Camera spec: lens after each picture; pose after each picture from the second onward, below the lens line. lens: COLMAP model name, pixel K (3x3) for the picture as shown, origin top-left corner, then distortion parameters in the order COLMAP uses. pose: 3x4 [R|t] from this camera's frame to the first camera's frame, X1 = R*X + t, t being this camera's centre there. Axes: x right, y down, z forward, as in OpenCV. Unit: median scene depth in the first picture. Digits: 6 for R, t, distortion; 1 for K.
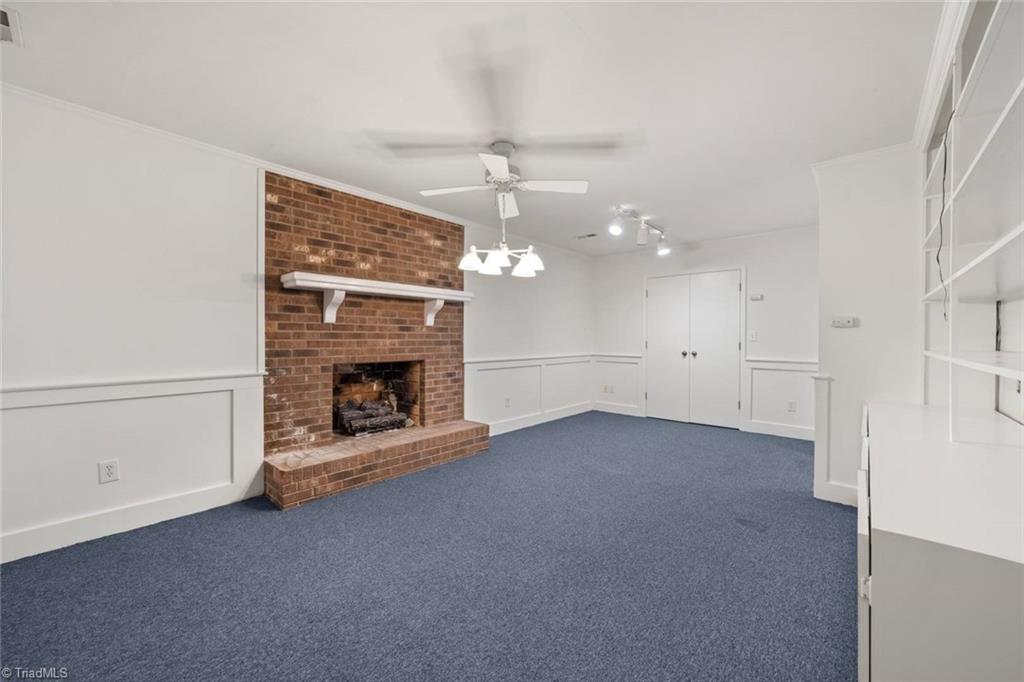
lens RADIAL K [[393.4, 0, 518.7], [0, 393.4, 340.8], [0, 0, 1]] dist [-0.001819, 0.000491]
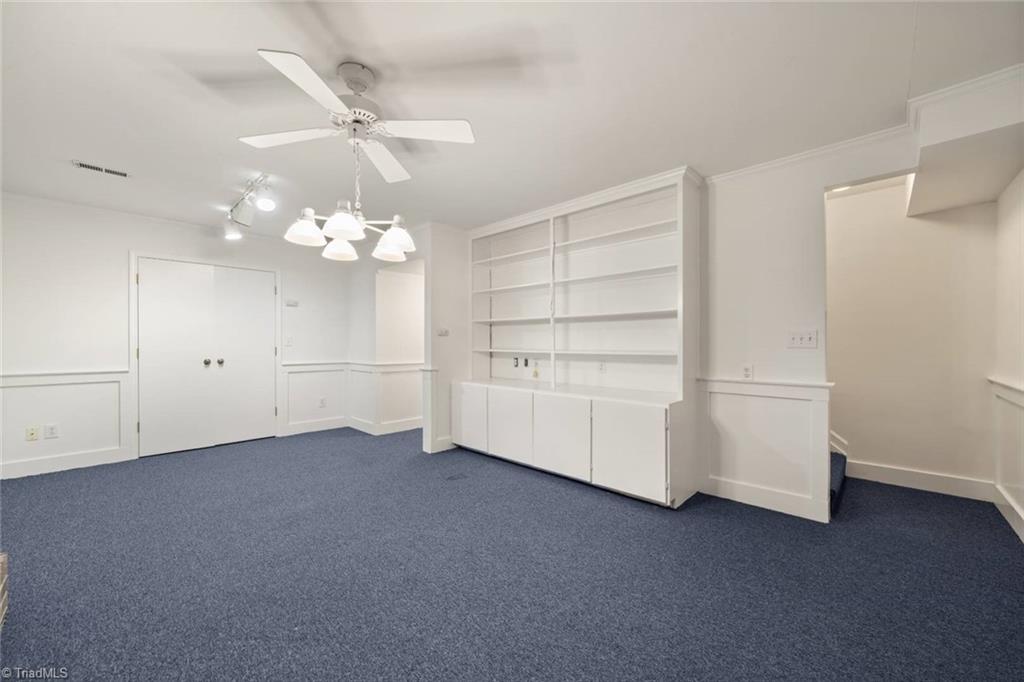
lens RADIAL K [[393.4, 0, 518.7], [0, 393.4, 340.8], [0, 0, 1]] dist [-0.001819, 0.000491]
pose [[0.028686, 0.004312, 0.999579, -0.655316], [0.008179, 0.999956, -0.004548, -0.003823], [-0.999555, 0.008306, 0.028650, 0.613235]]
